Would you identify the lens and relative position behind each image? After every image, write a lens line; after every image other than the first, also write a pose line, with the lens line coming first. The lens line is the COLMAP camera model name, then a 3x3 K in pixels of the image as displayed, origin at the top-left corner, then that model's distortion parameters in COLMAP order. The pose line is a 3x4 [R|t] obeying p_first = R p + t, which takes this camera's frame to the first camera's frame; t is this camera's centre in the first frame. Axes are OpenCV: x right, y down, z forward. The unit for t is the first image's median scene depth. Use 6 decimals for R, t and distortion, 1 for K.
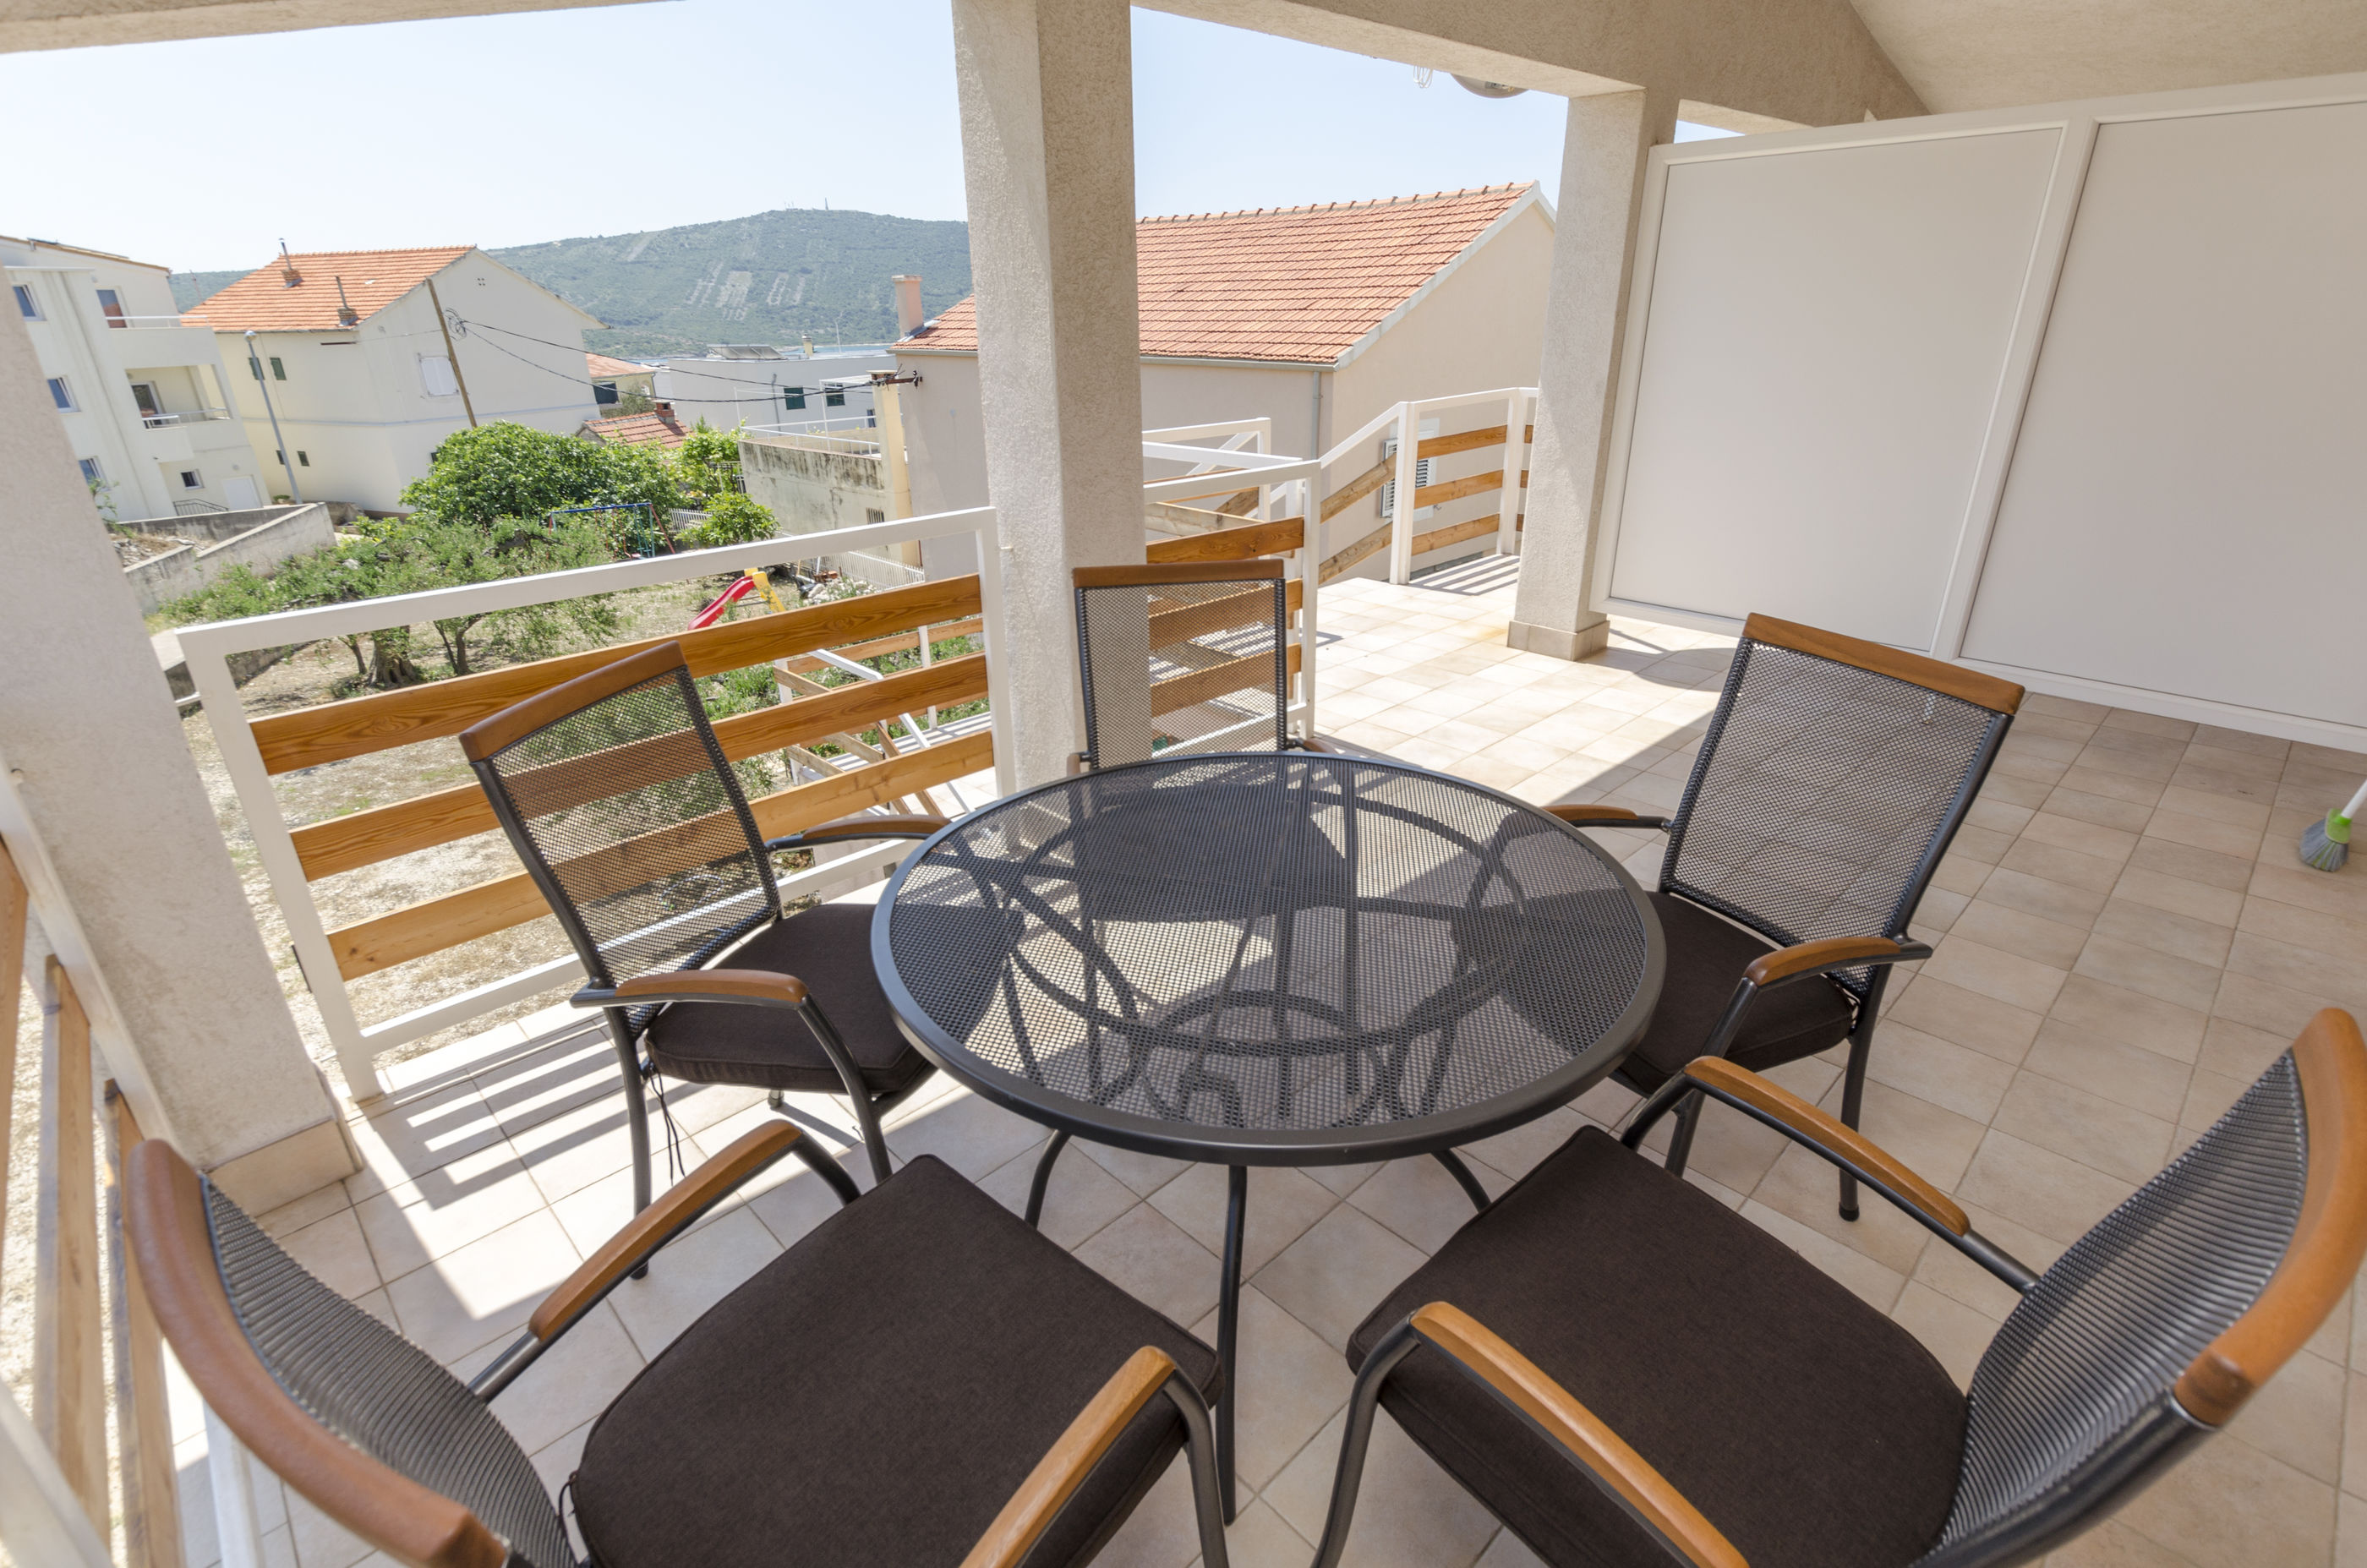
lens RADIAL K [[1104.1, 0, 1183.9], [0, 1104.1, 771.9], [0, 0, 1]] dist [0.000750, -0.000988]
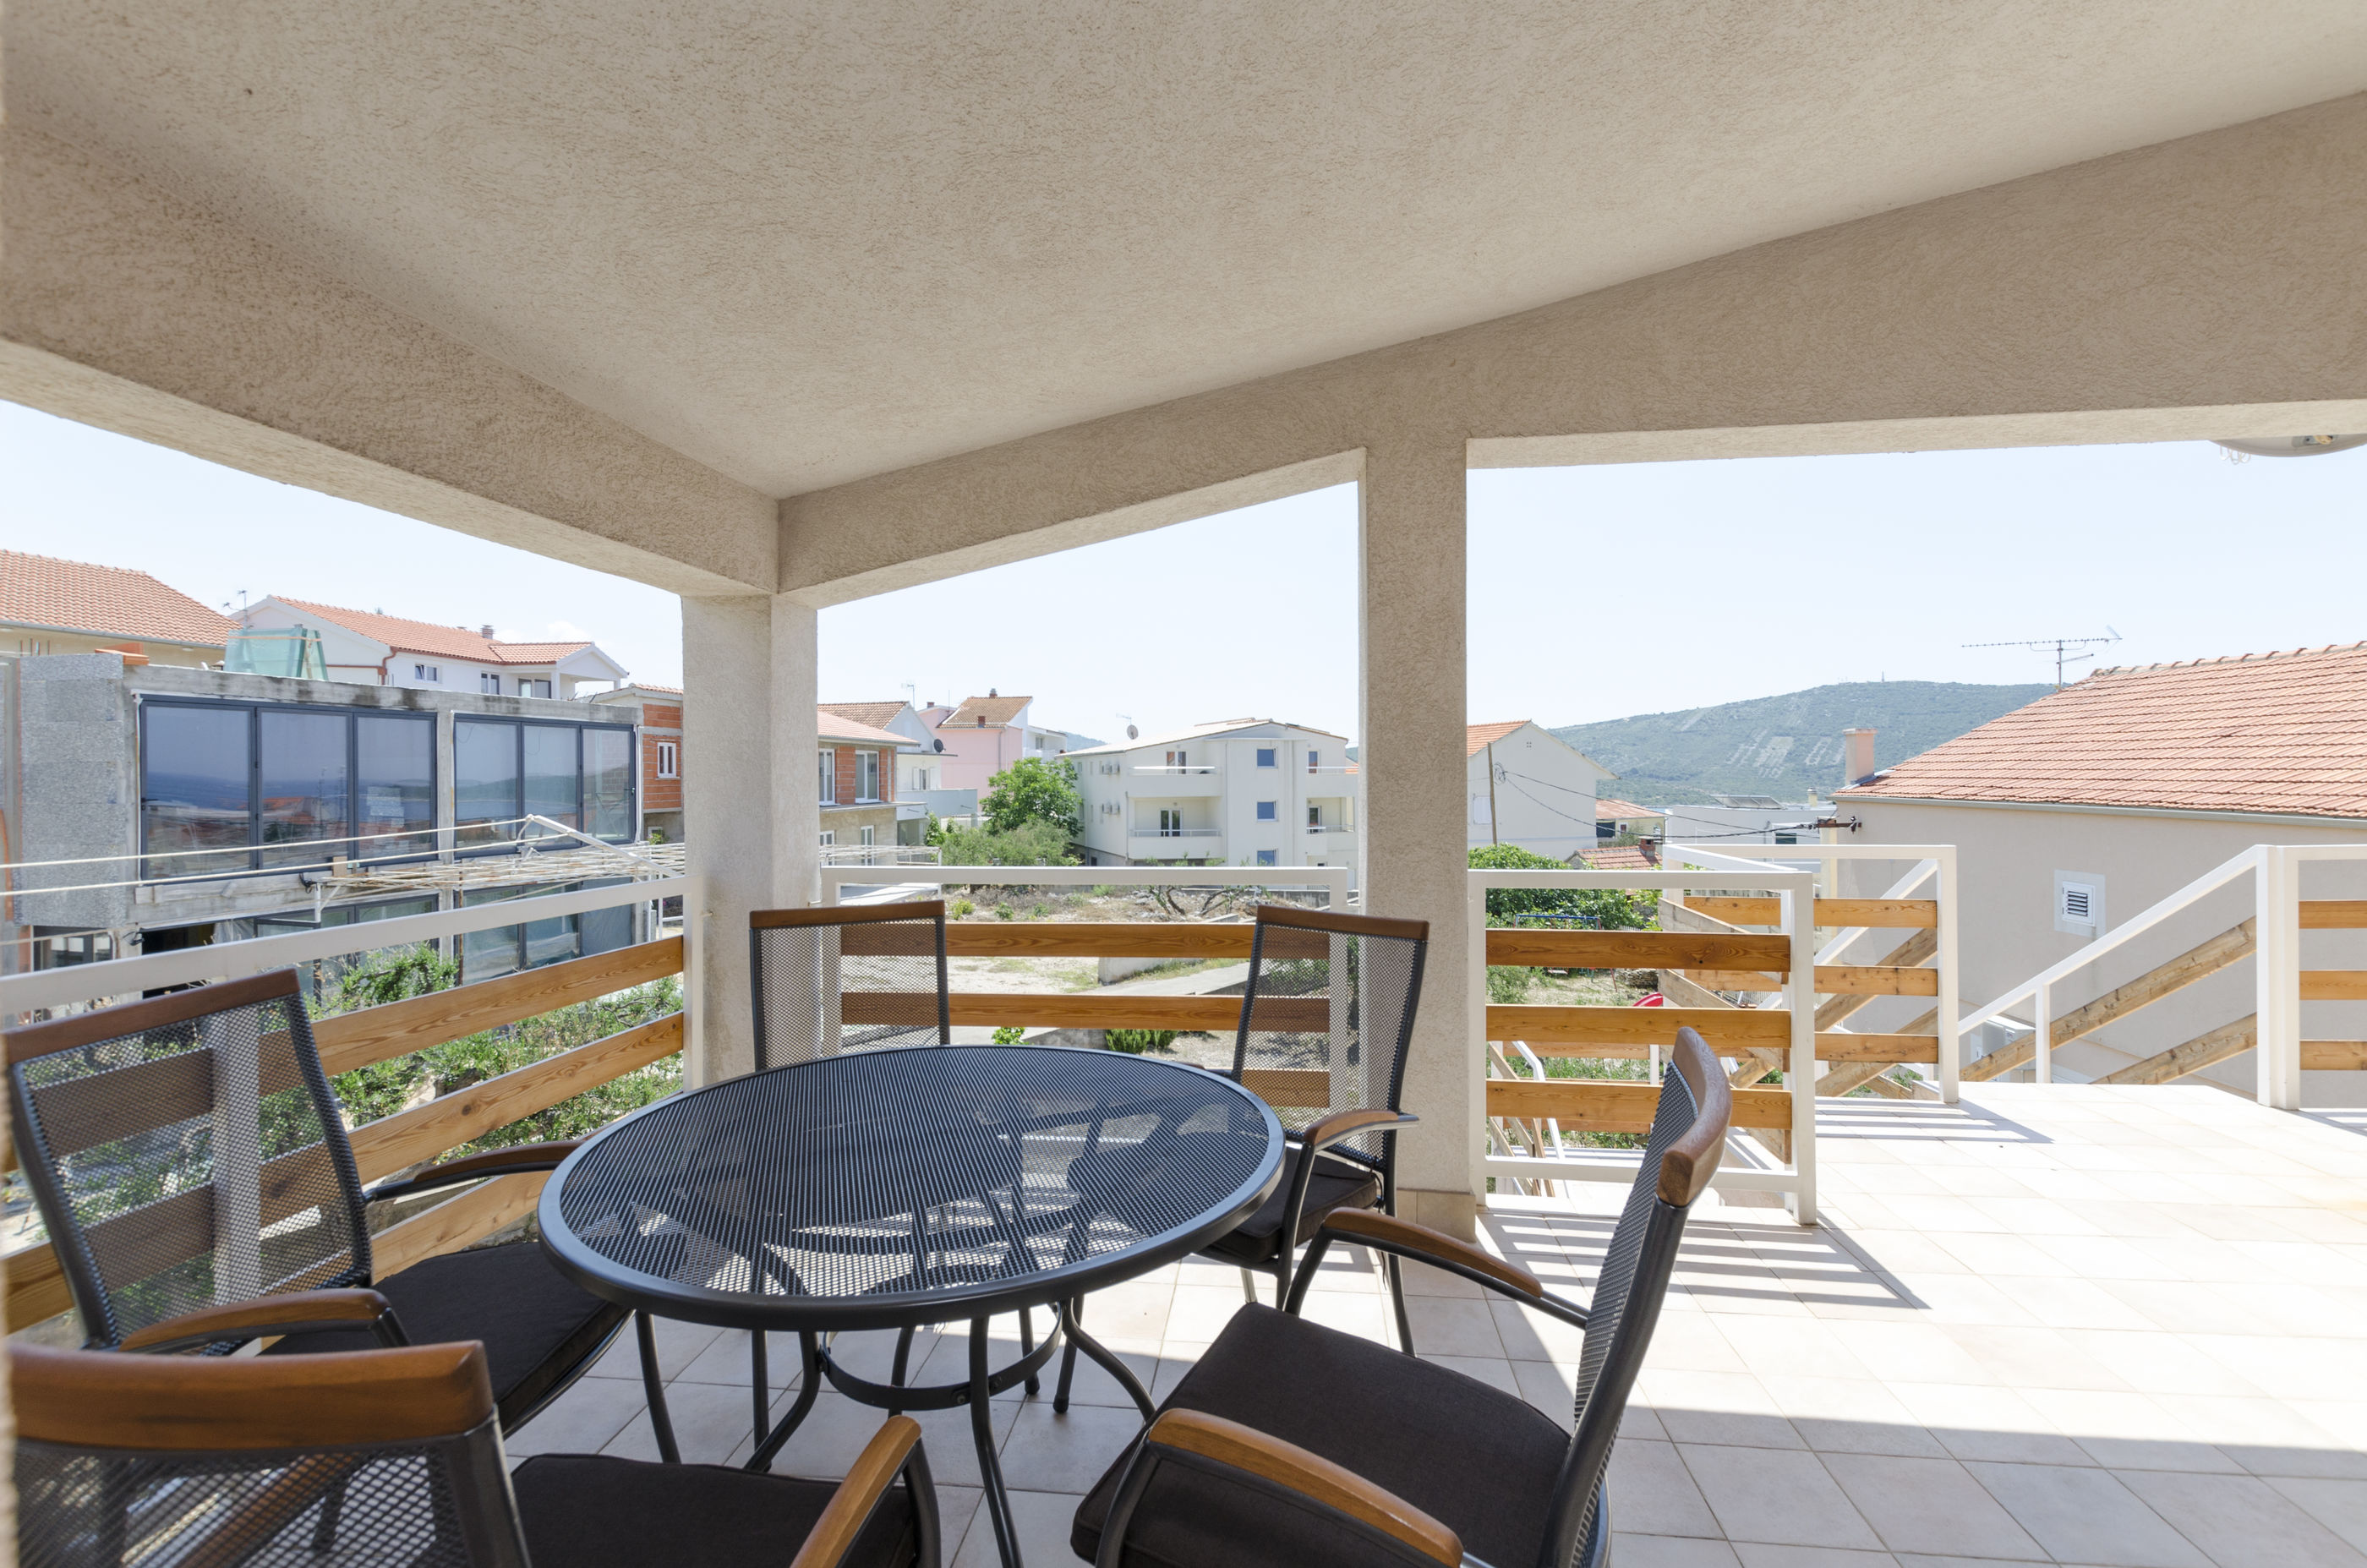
lens RADIAL K [[1011.9, 0, 1194.7], [0, 1011.9, 777.3], [0, 0, 1]] dist [-0.000222, -0.000160]
pose [[0.634362, 0.010965, -0.772959, 0.053018], [-0.302880, 0.923481, -0.235471, -0.003131], [0.711231, 0.383487, 0.589142, 0.023273]]
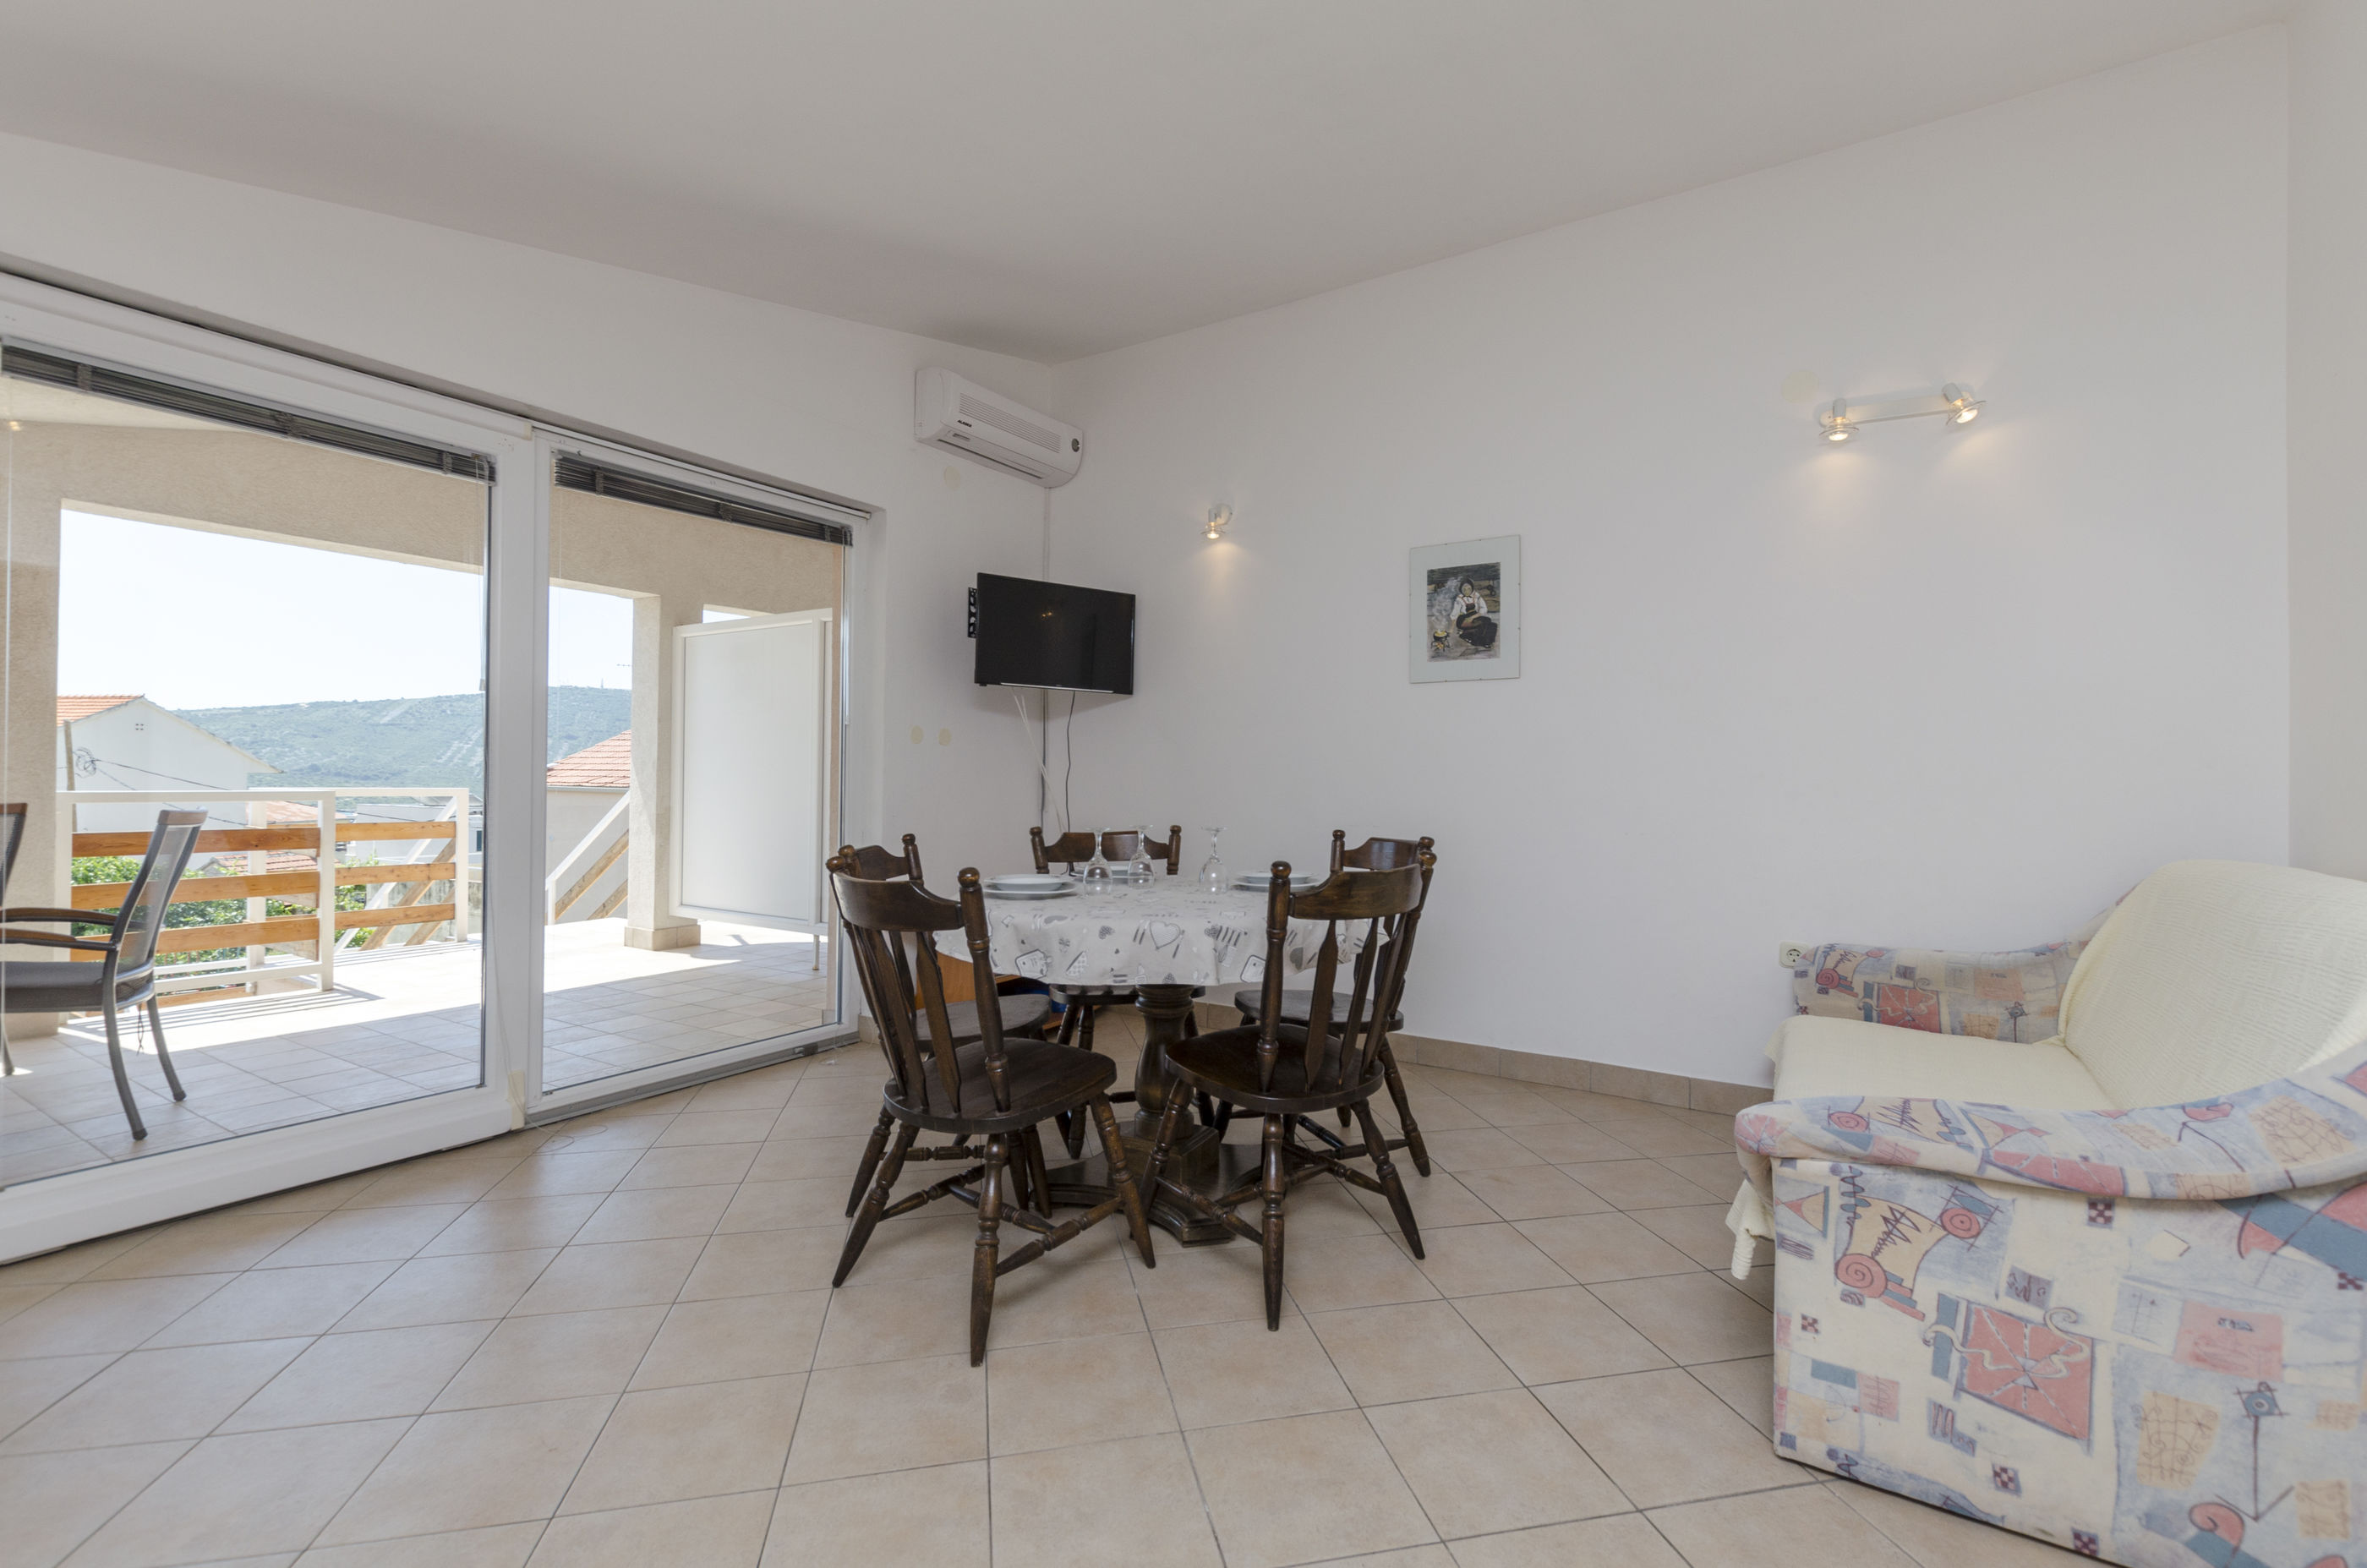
lens RADIAL K [[1011.9, 0, 1194.7], [0, 1011.9, 777.3], [0, 0, 1]] dist [-0.000222, -0.000160]
pose [[0.970798, 0.024395, 0.238654, 0.111148], [0.071102, 0.920859, -0.383357, 0.035390], [-0.229118, 0.389132, 0.892234, -0.055165]]
